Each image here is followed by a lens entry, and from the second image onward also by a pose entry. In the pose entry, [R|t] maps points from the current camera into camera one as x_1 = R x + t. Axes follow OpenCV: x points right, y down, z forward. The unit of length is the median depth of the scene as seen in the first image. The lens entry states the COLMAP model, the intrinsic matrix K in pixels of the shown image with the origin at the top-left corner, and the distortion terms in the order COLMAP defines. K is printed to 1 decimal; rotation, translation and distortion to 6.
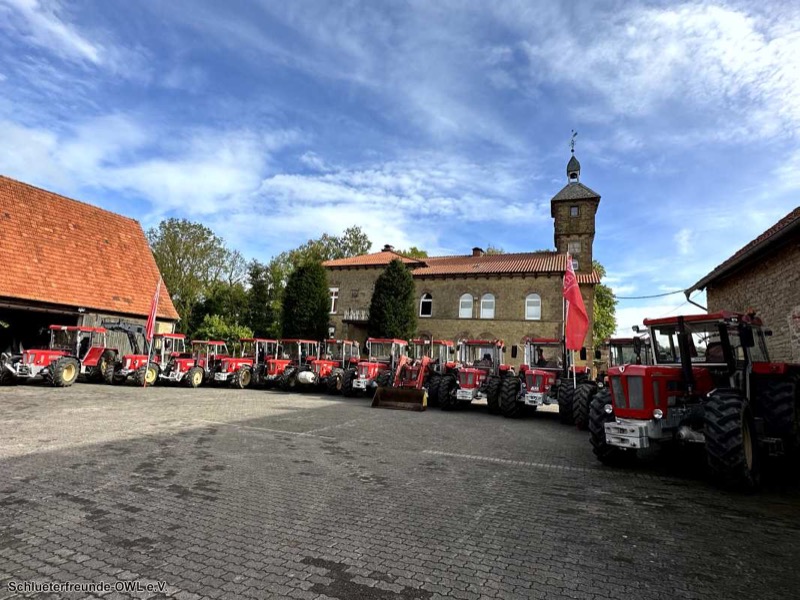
lens RADIAL K [[385.7, 0, 399.5], [0, 385.7, 300.4], [0, 0, 1]] dist [-0.000104, -0.000429]
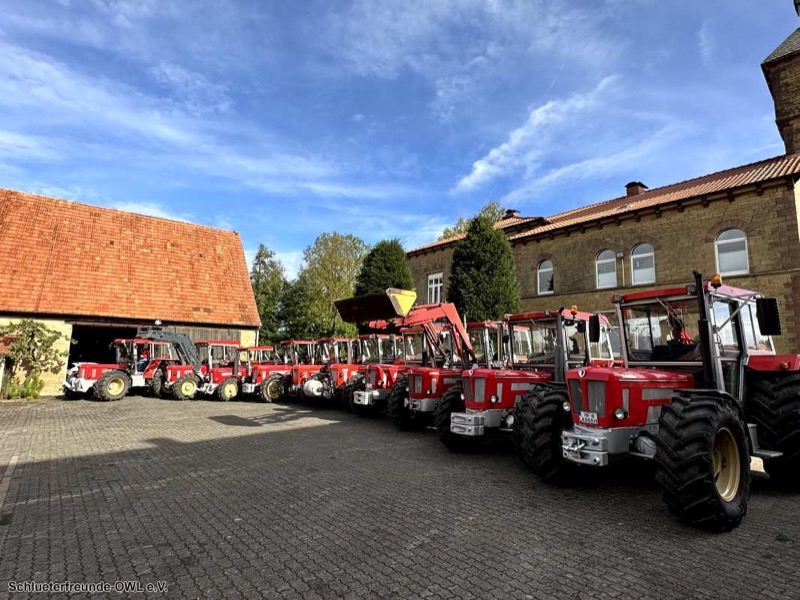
lens RADIAL K [[409.6, 0, 400.8], [0, 409.6, 301.9], [0, 0, 1]] dist [-0.002889, -0.000100]
pose [[0.892668, -0.105129, -0.438282, 0.171826], [0.106829, 0.994059, -0.020857, 0.048456], [0.437871, -0.028203, 0.898596, 0.258843]]
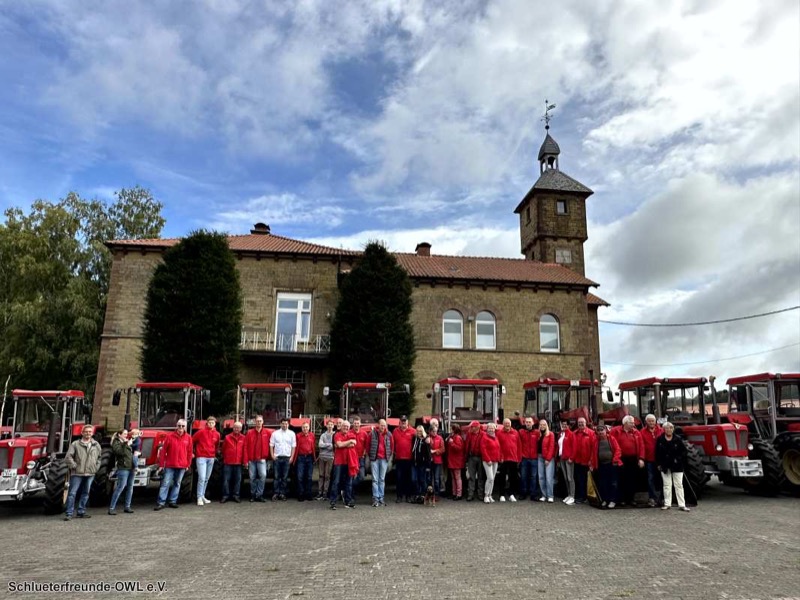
lens RADIAL K [[556.0, 0, 392.8], [0, 556.0, 302.9], [0, 0, 1]] dist [0.013699, -0.001896]
pose [[0.879506, 0.056376, 0.472537, -0.376298], [-0.032510, 0.997756, -0.058528, 0.029420], [-0.474777, 0.036113, 0.879365, 0.250987]]
